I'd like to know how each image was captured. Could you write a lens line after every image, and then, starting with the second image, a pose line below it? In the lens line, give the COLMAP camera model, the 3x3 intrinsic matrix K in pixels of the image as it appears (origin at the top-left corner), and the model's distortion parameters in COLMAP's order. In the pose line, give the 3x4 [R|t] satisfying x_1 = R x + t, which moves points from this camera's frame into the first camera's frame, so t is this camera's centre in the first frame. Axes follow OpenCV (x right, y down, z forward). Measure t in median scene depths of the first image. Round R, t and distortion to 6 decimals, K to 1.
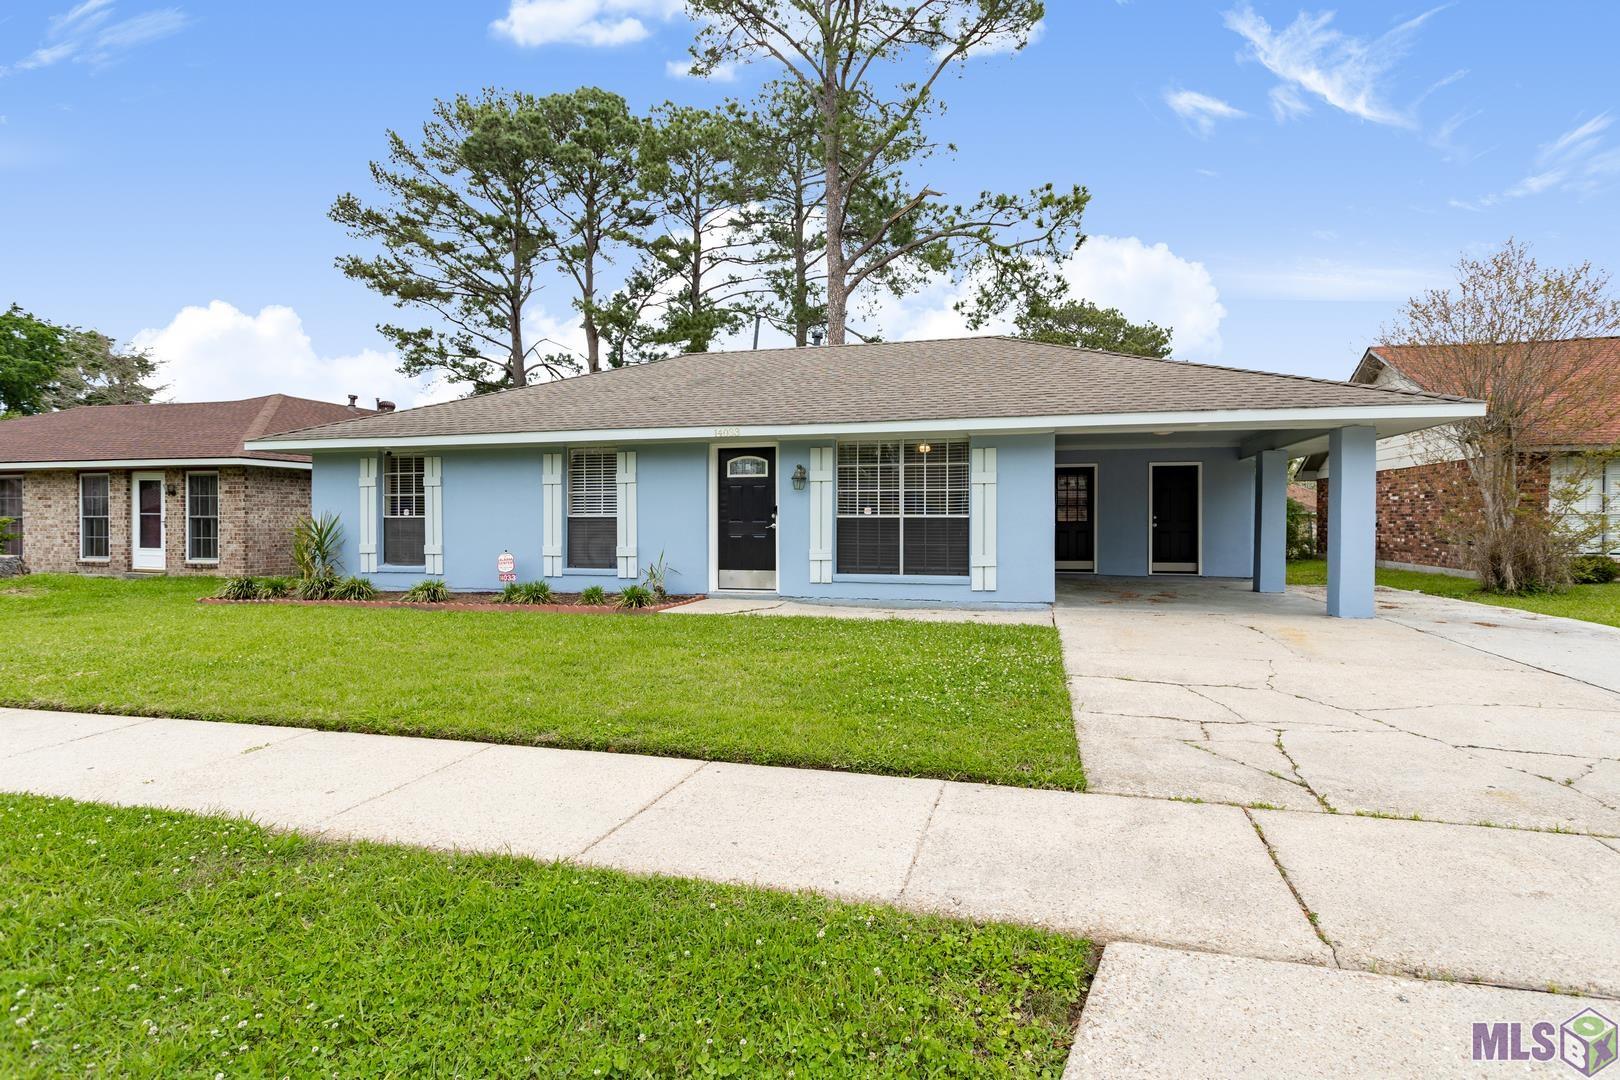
lens RADIAL K [[784.0, 0, 820.6], [0, 784.0, 538.5], [0, 0, 1]] dist [0.005539, 0.001412]
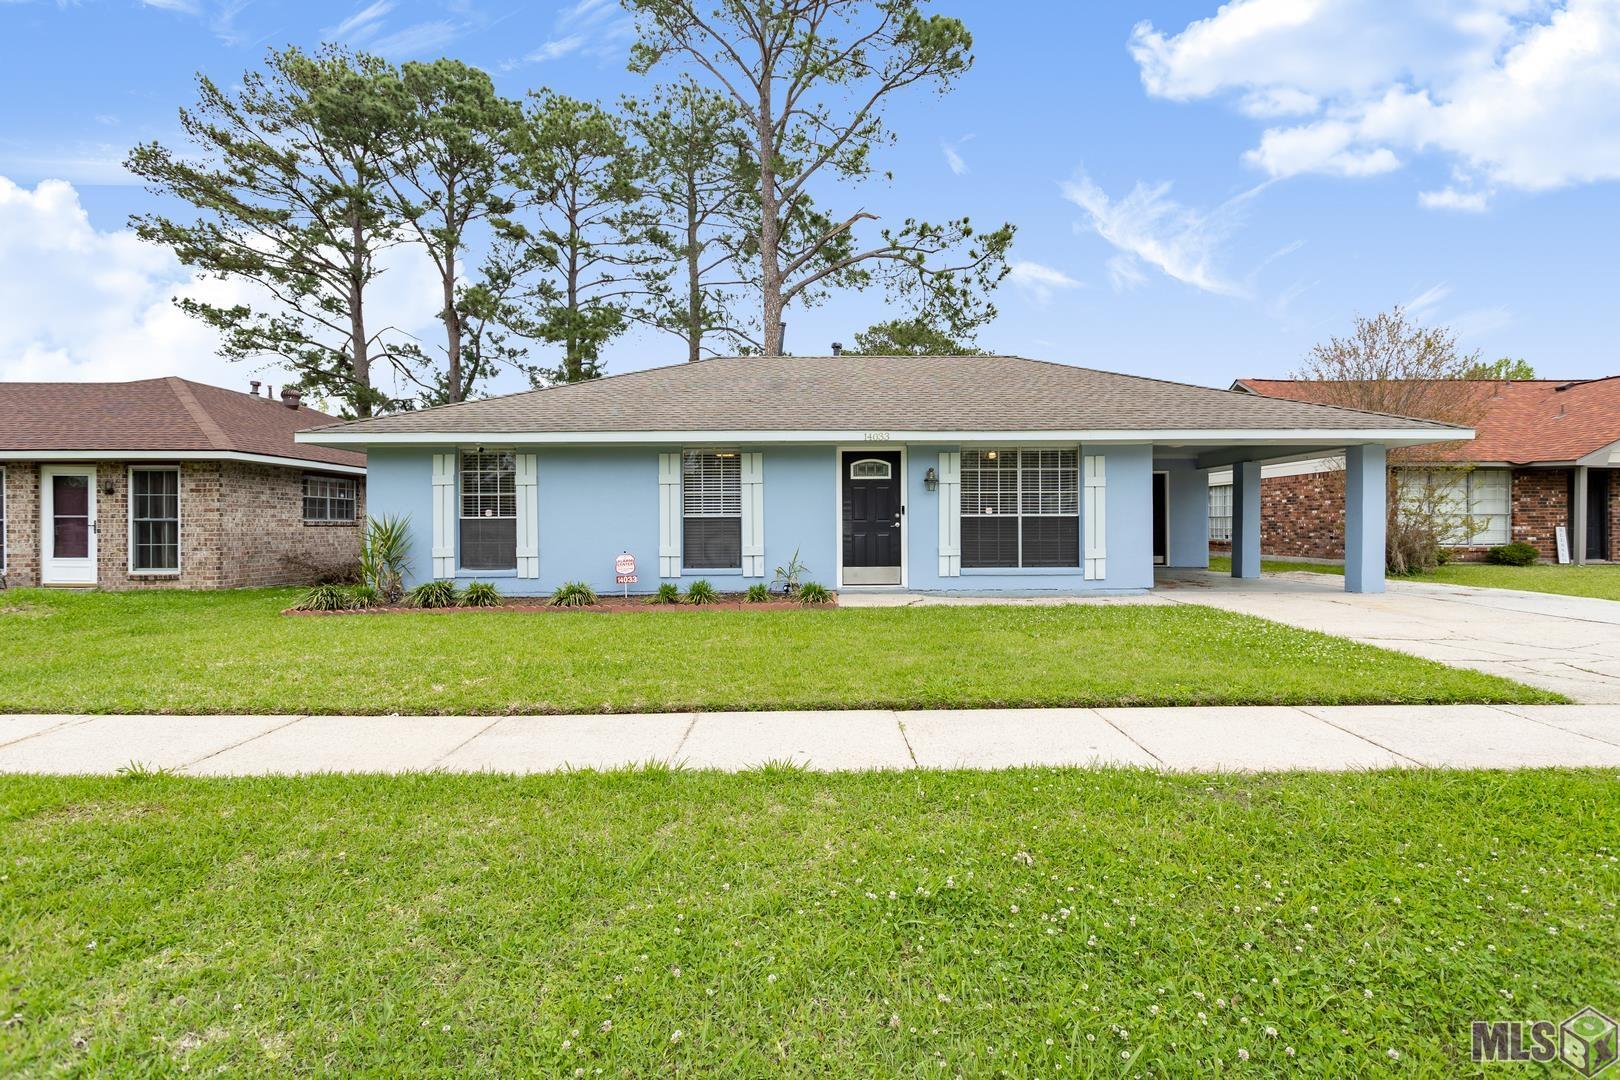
lens RADIAL K [[784.0, 0, 814.6], [0, 784.0, 534.7], [0, 0, 1]] dist [0.005539, 0.001412]
pose [[0.964929, -0.007633, 0.262400, -0.320819], [0.011071, 0.999871, -0.011626, 0.006334], [-0.262278, 0.014123, 0.964889, -0.005482]]
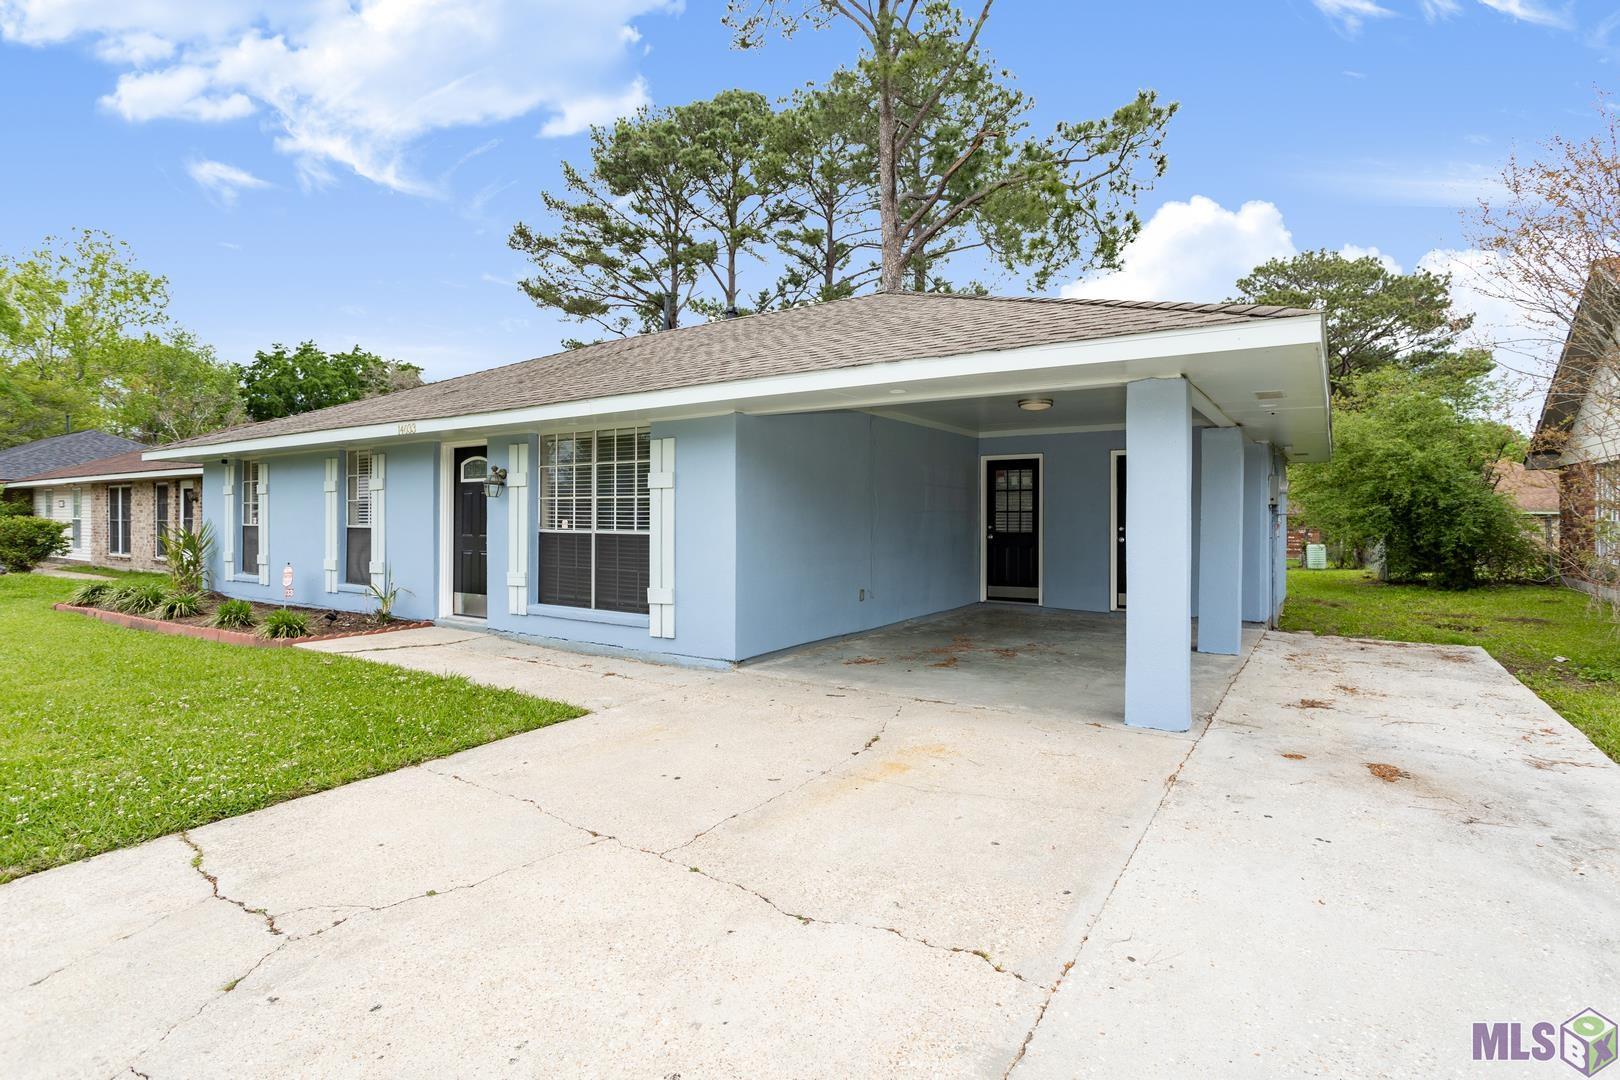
lens RADIAL K [[784.0, 0, 826.0], [0, 784.0, 524.3], [0, 0, 1]] dist [0.005539, 0.001412]
pose [[0.947387, 0.005722, -0.320040, 0.375367], [-0.010082, 0.999878, -0.011967, -0.019251], [0.319932, 0.014564, 0.947328, 0.238701]]
